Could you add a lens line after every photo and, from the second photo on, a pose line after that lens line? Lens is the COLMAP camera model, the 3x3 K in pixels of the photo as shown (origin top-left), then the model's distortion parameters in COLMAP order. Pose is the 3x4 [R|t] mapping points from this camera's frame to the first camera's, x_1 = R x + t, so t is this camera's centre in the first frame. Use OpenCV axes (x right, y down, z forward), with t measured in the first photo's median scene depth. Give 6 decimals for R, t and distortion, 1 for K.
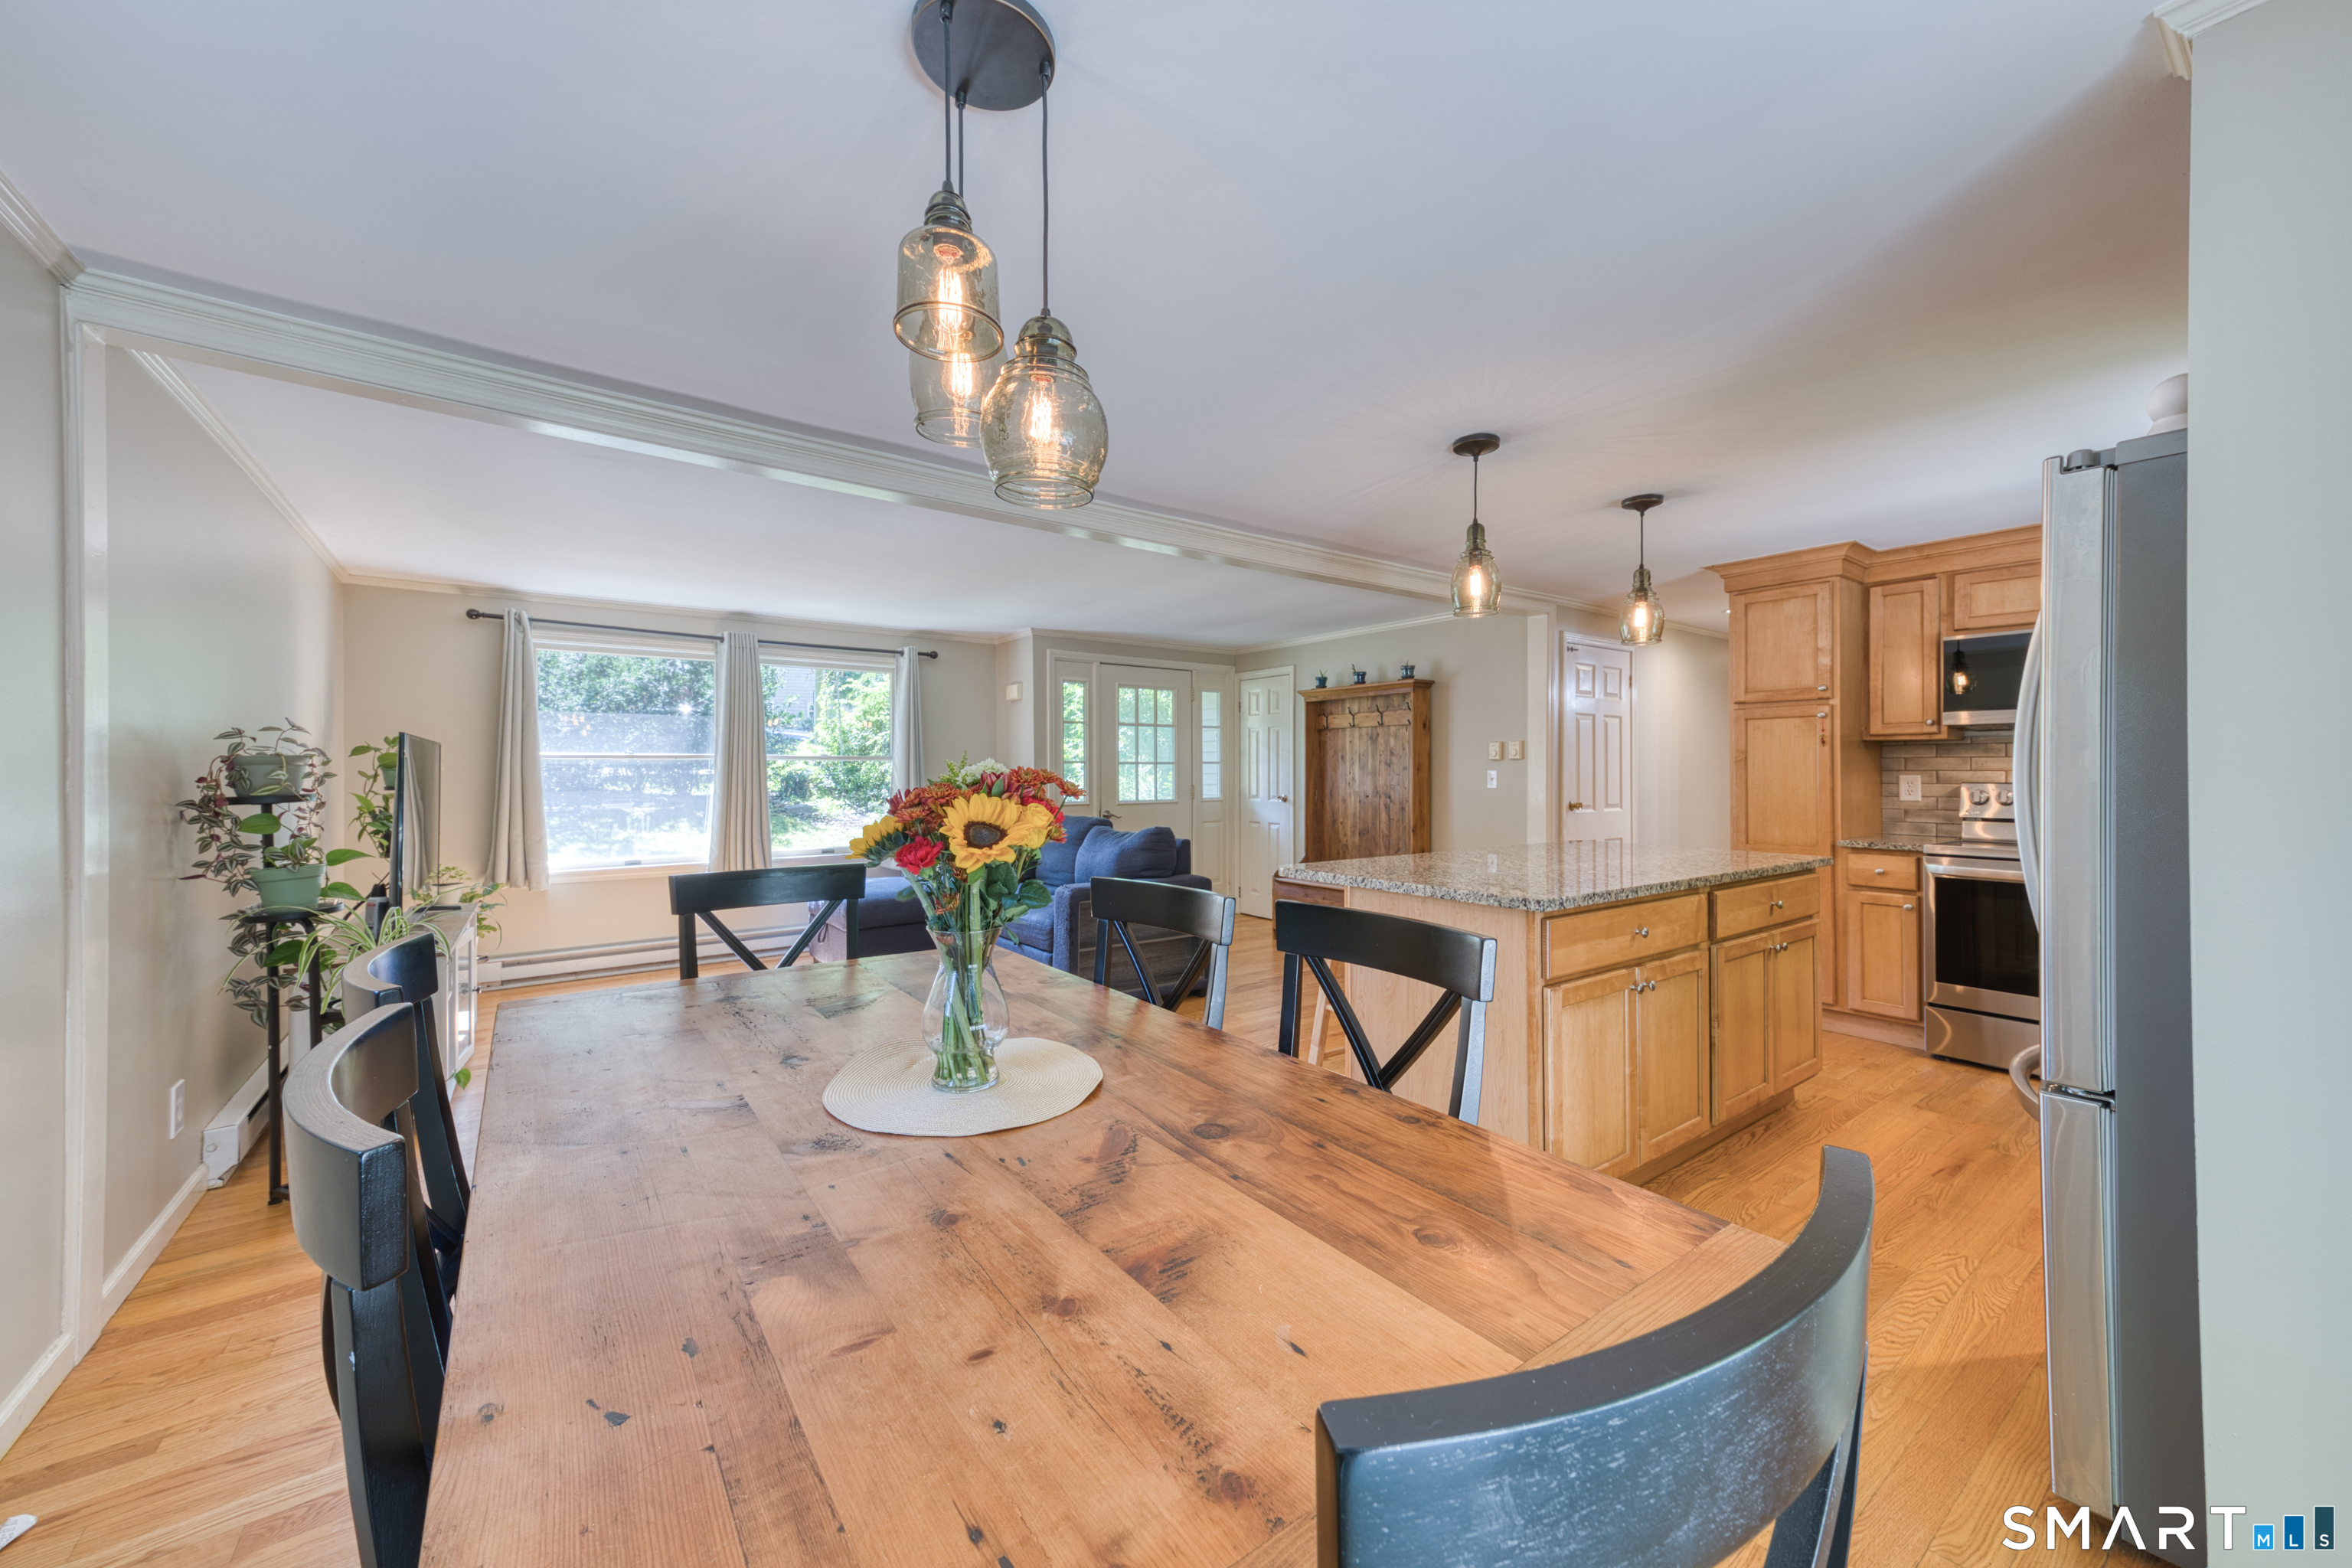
lens RADIAL K [[887.4, 0, 1194.8], [0, 887.4, 772.0], [0, 0, 1]] dist [0.032354, -0.002585]
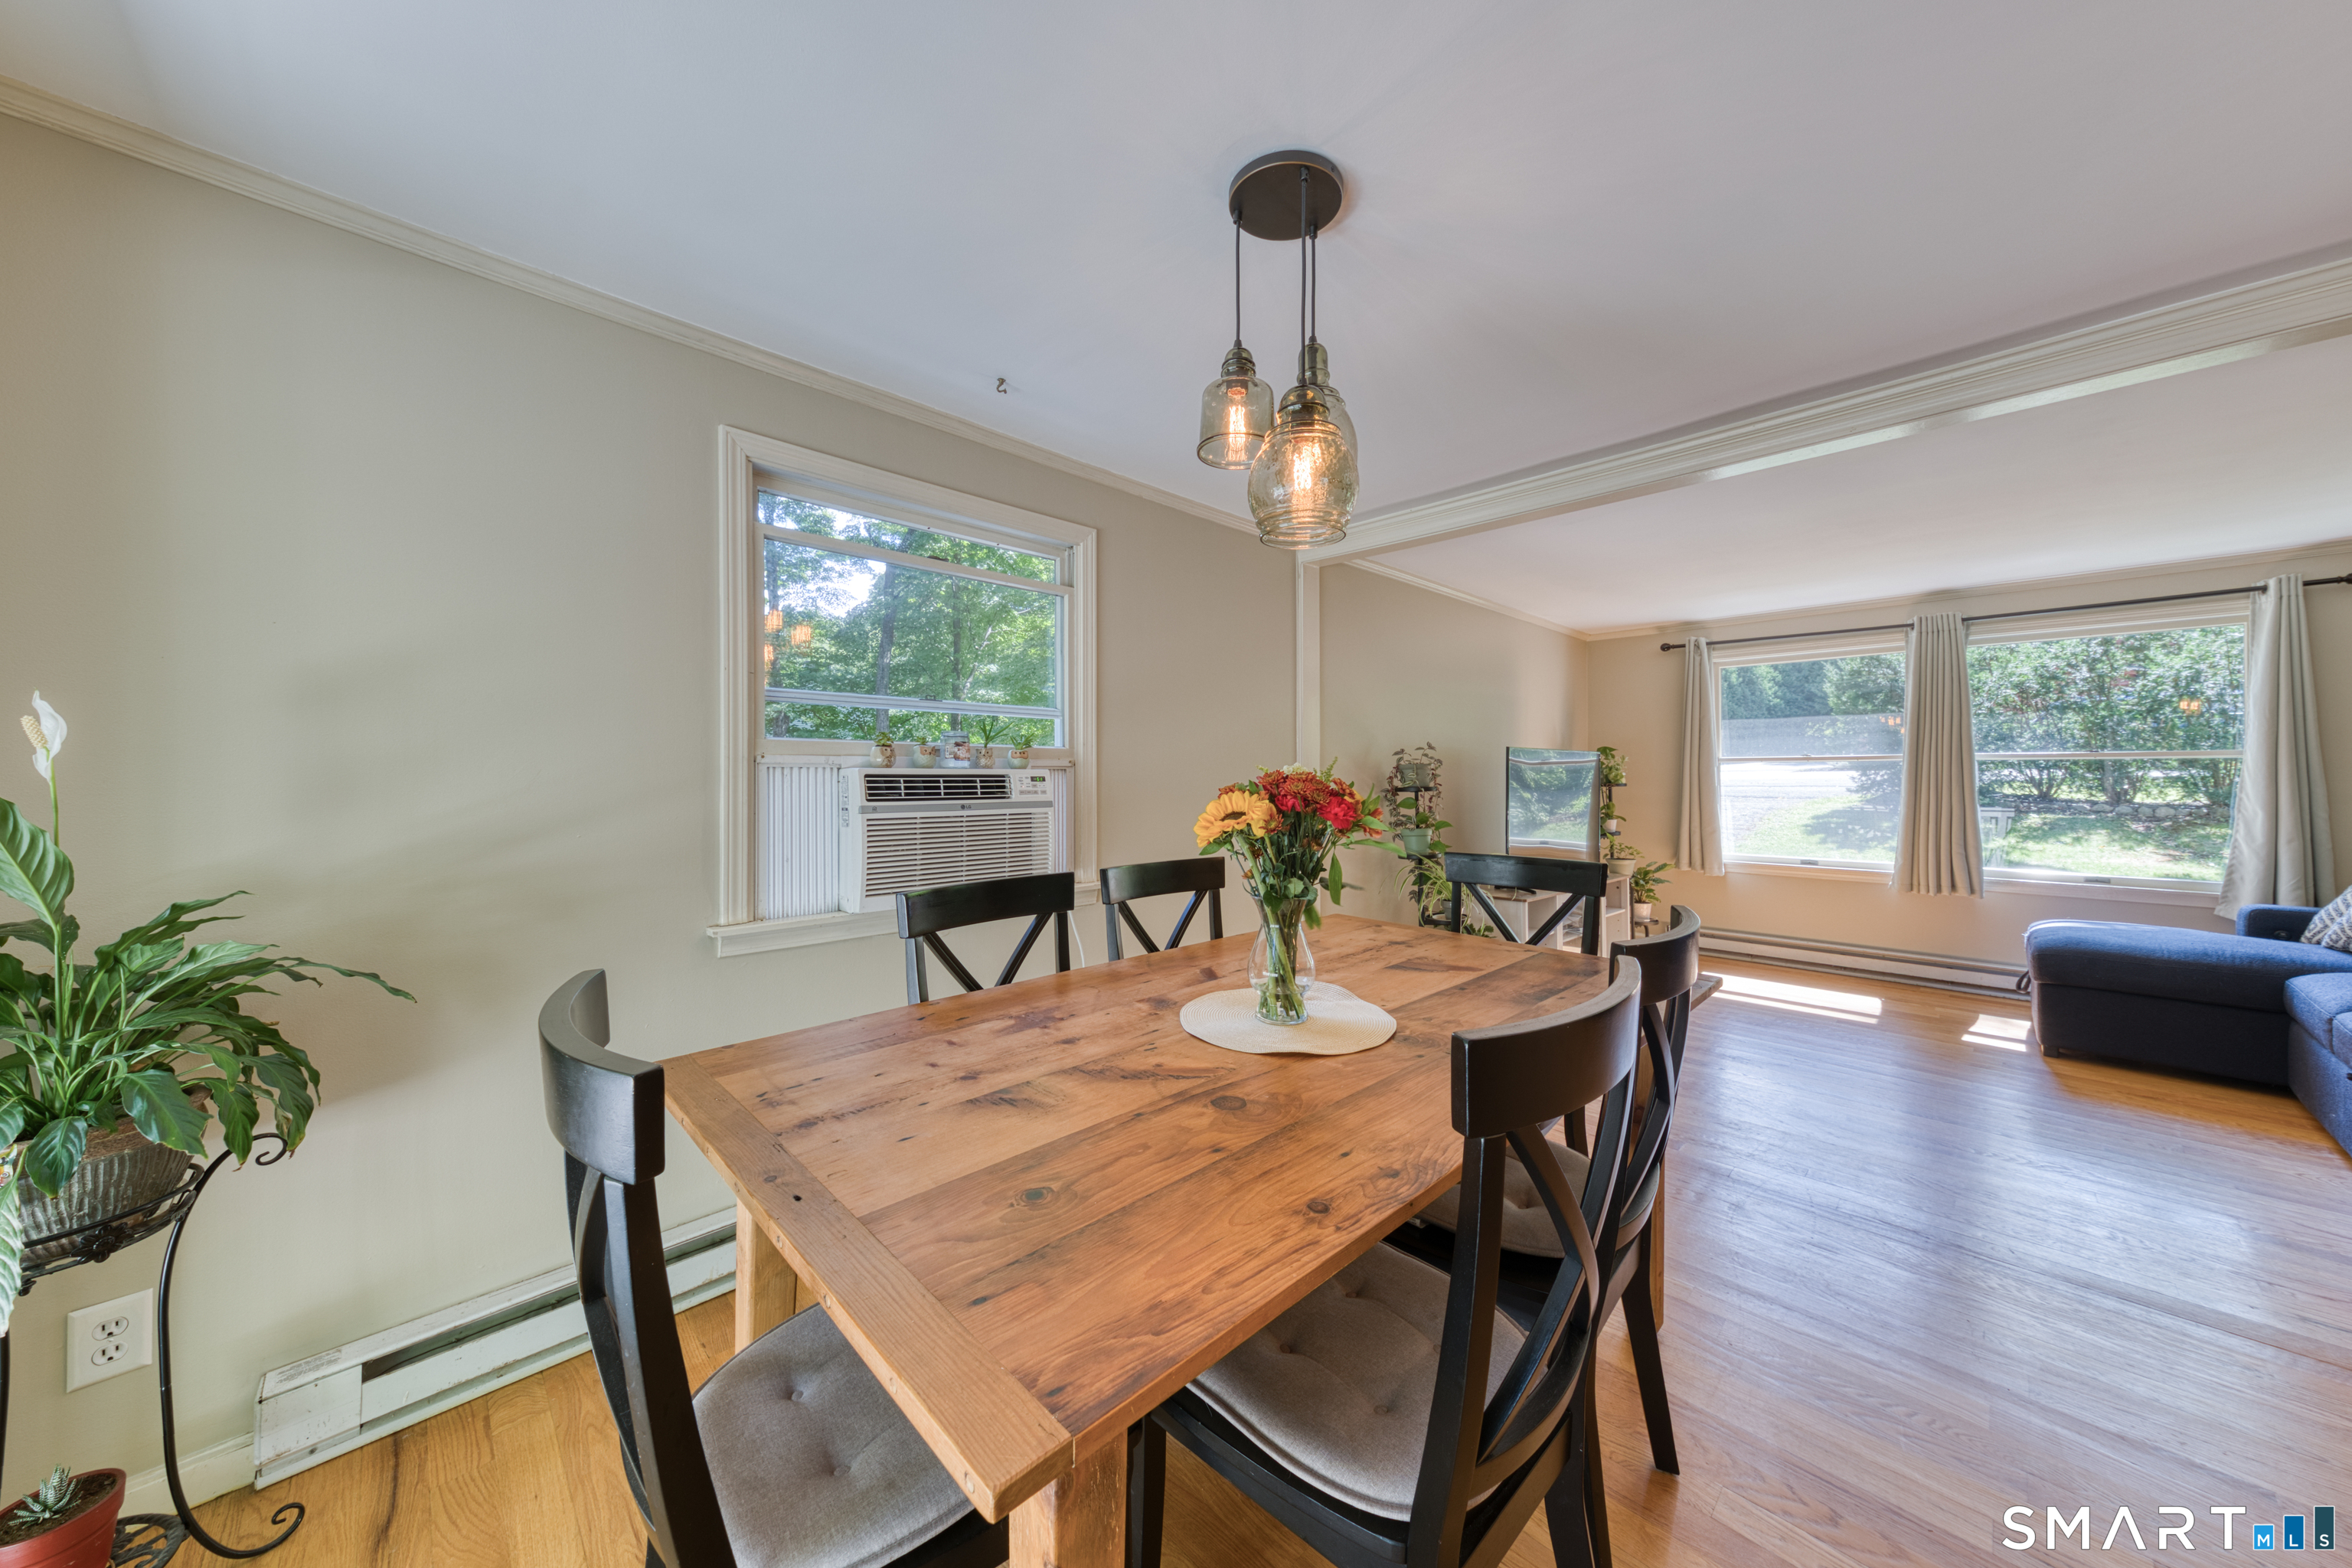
lens RADIAL K [[787.5, 0, 1152.6], [0, 787.5, 768.8], [0, 0, 1]] dist [0.017425, 0.000180]
pose [[0.107916, -0.006666, -0.994138, 0.217659], [0.000108, 0.999978, -0.006694, 0.000581], [0.994160, 0.000615, 0.107914, 0.180922]]
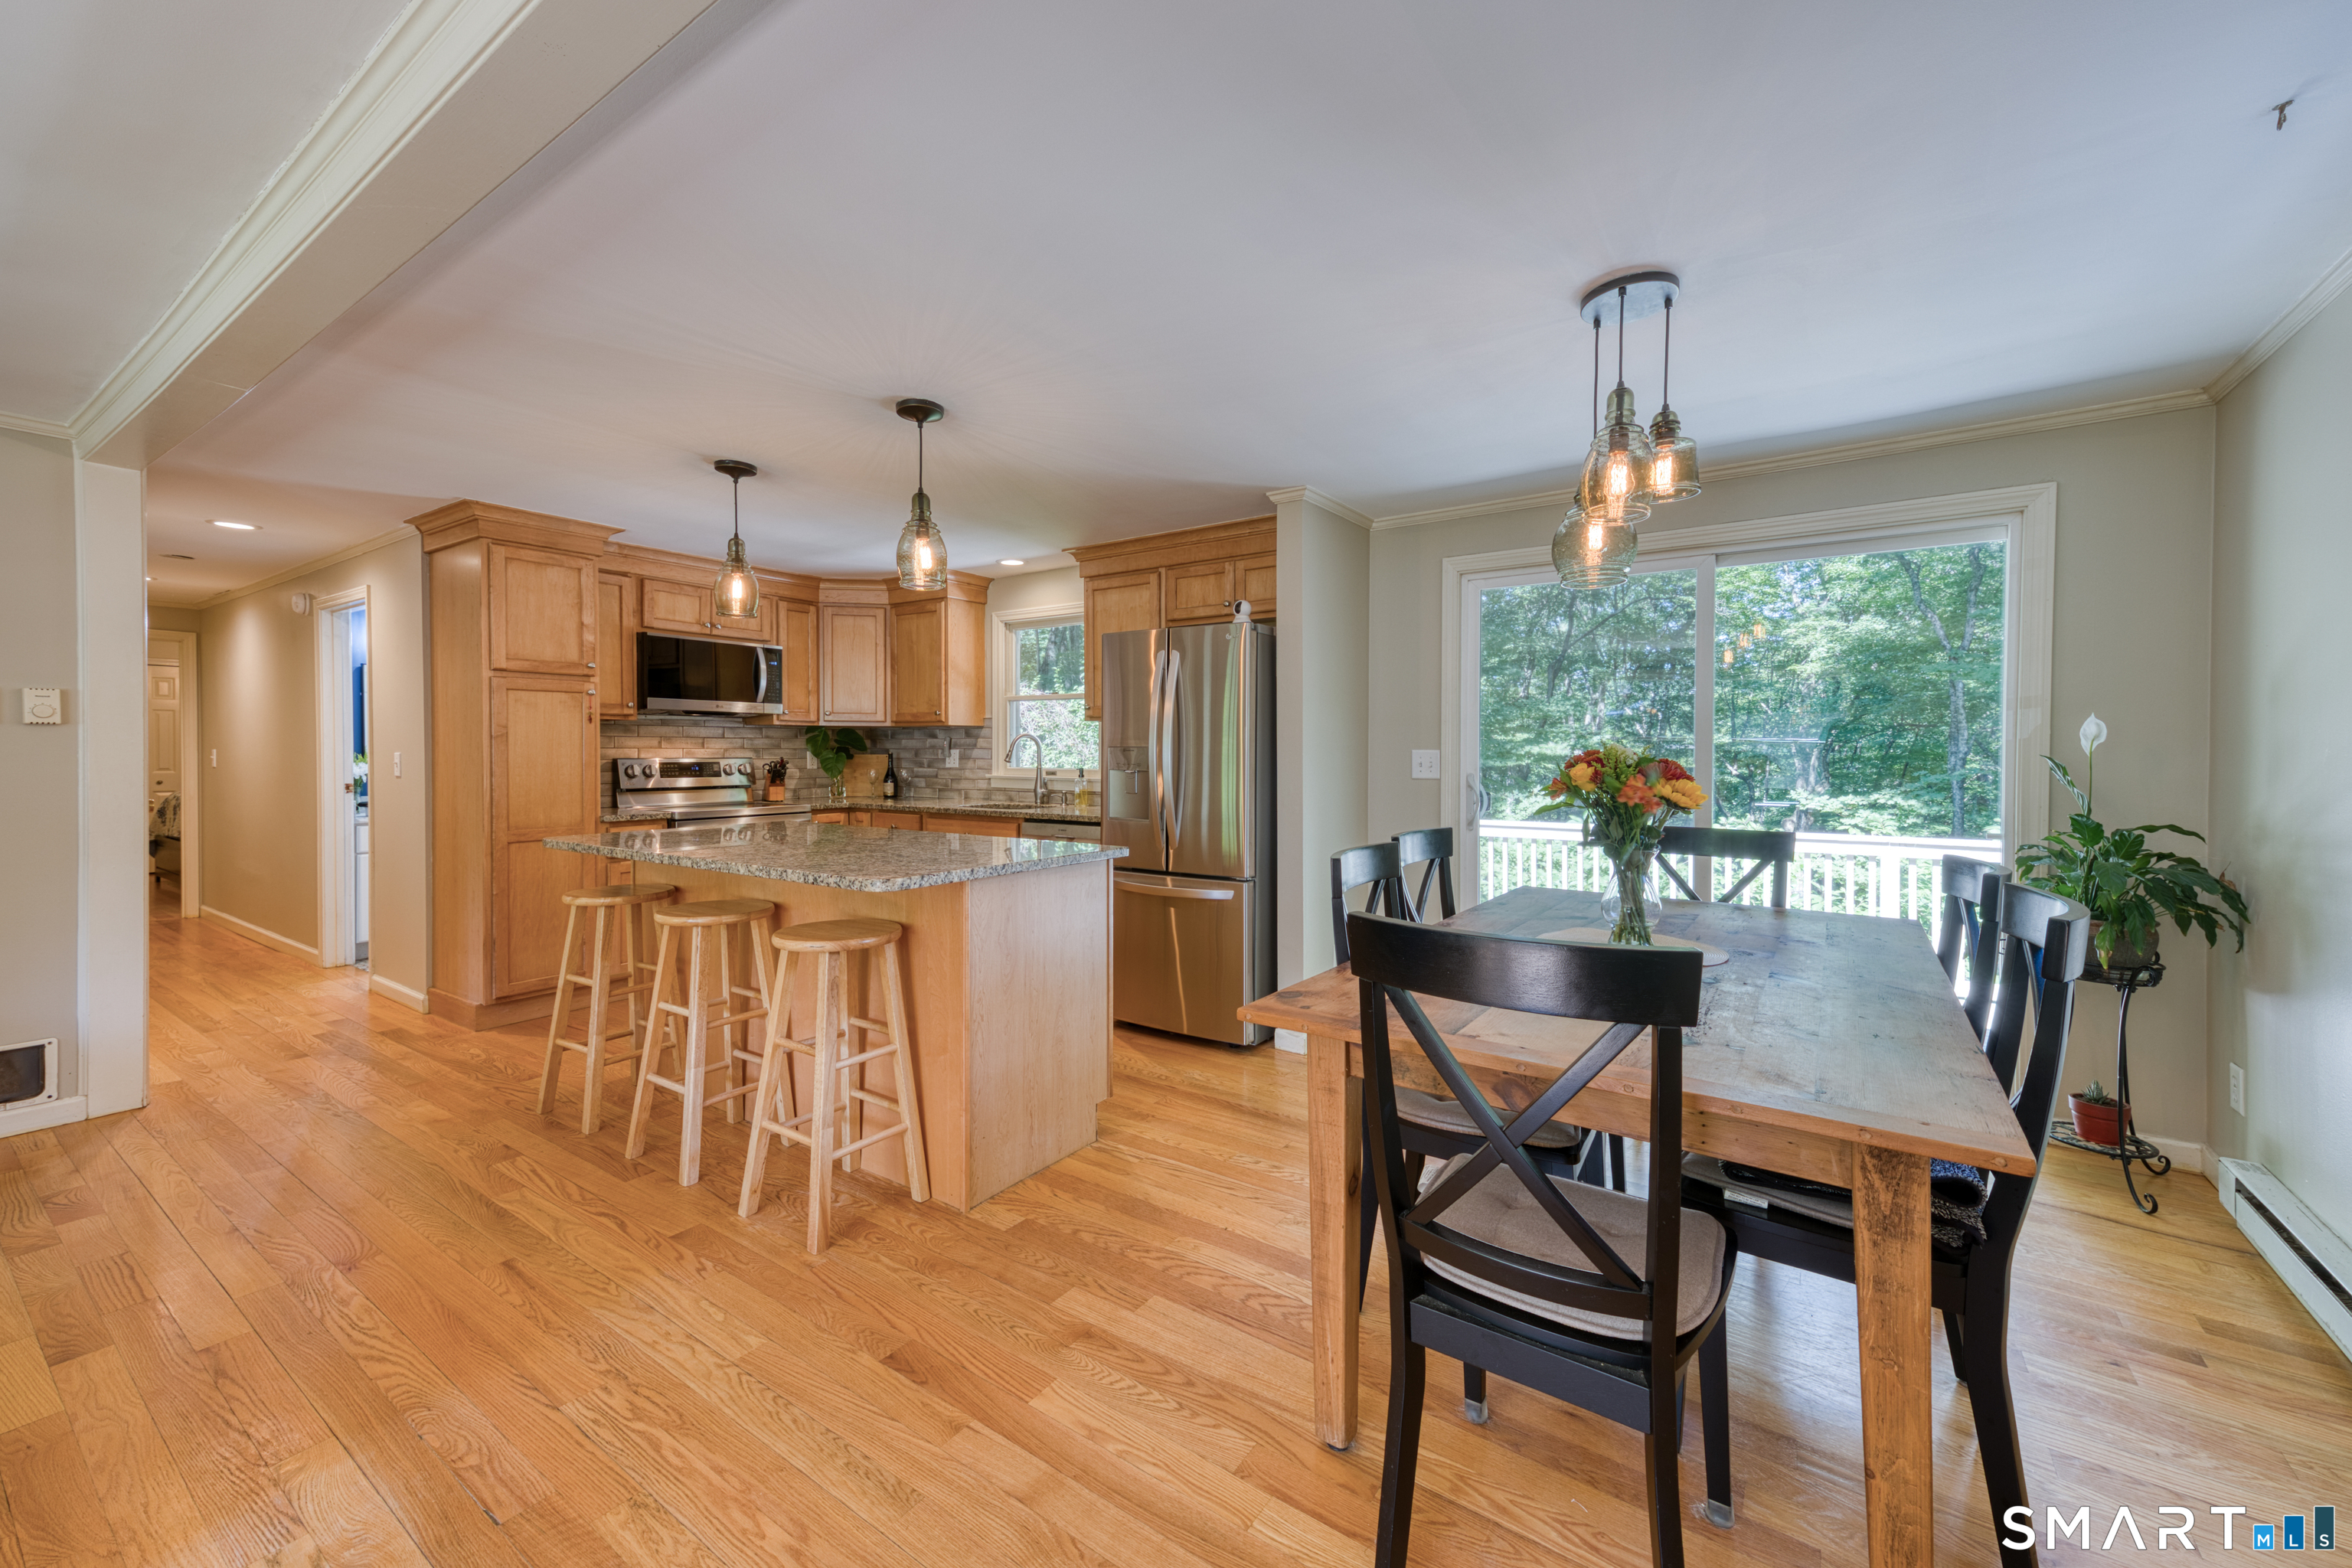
lens RADIAL K [[887.4, 0, 1179.1], [0, 887.4, 783.1], [0, 0, 1]] dist [0.032354, -0.002585]
pose [[-0.314435, -0.037005, 0.948557, -0.381434], [-0.002199, 0.999266, 0.038255, -0.001915], [-0.949276, 0.009943, -0.314286, 0.577723]]
